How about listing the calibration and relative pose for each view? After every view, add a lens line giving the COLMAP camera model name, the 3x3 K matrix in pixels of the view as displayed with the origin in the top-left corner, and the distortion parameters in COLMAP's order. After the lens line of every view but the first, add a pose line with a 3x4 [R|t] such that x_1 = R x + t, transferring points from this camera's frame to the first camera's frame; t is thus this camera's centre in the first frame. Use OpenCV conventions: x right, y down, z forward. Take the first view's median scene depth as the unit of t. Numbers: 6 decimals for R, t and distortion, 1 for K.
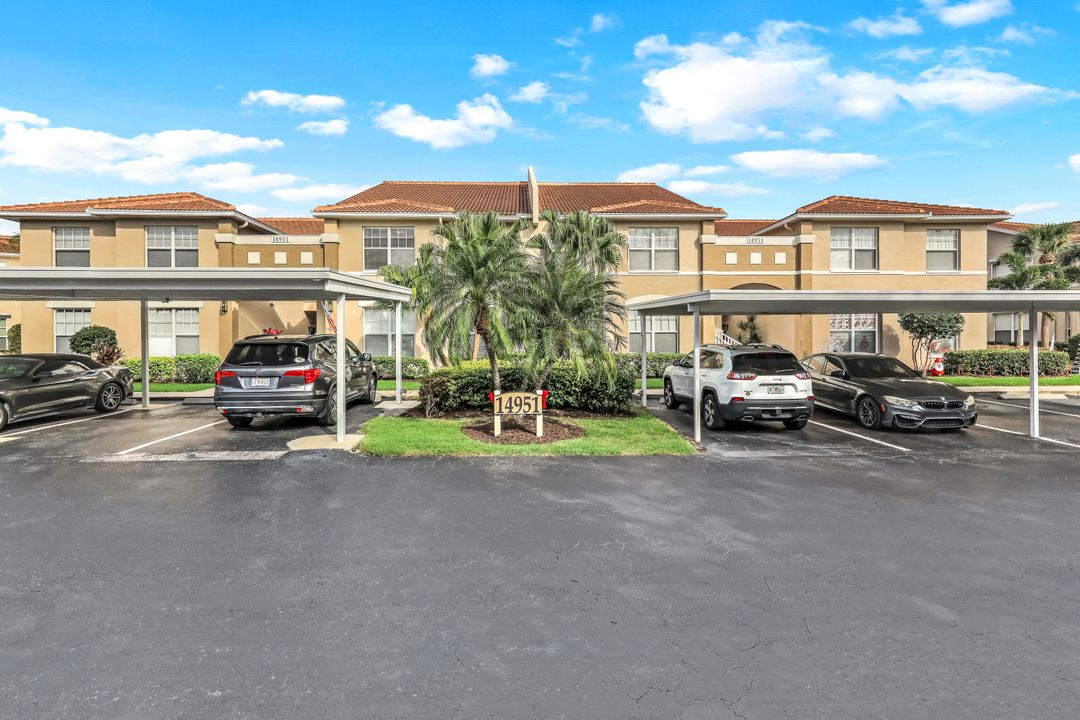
lens RADIAL K [[562.8, 0, 541.6], [0, 562.8, 331.1], [0, 0, 1]] dist [-0.002363, -0.000422]
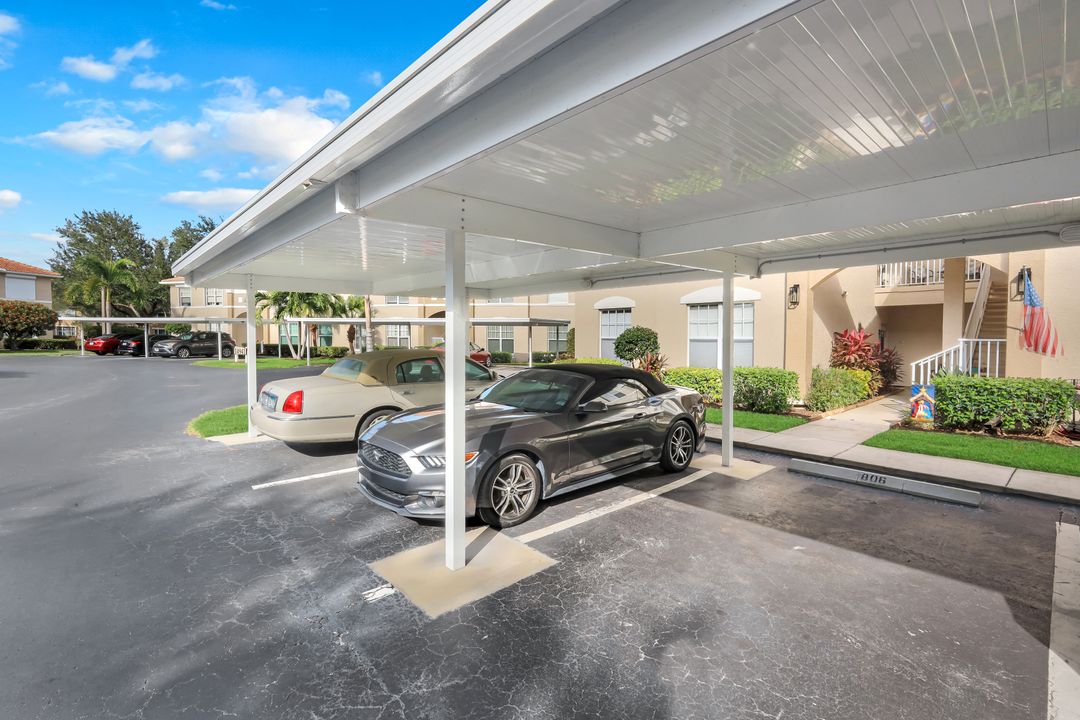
lens RADIAL K [[482.8, 0, 539.3], [0, 482.8, 356.4], [0, 0, 1]] dist [0.000065, 0.000004]
pose [[0.674471, 0.037090, -0.737369, -0.476093], [-0.007552, 0.999032, 0.043344, 0.005706], [0.738263, -0.023665, 0.674098, 0.532878]]
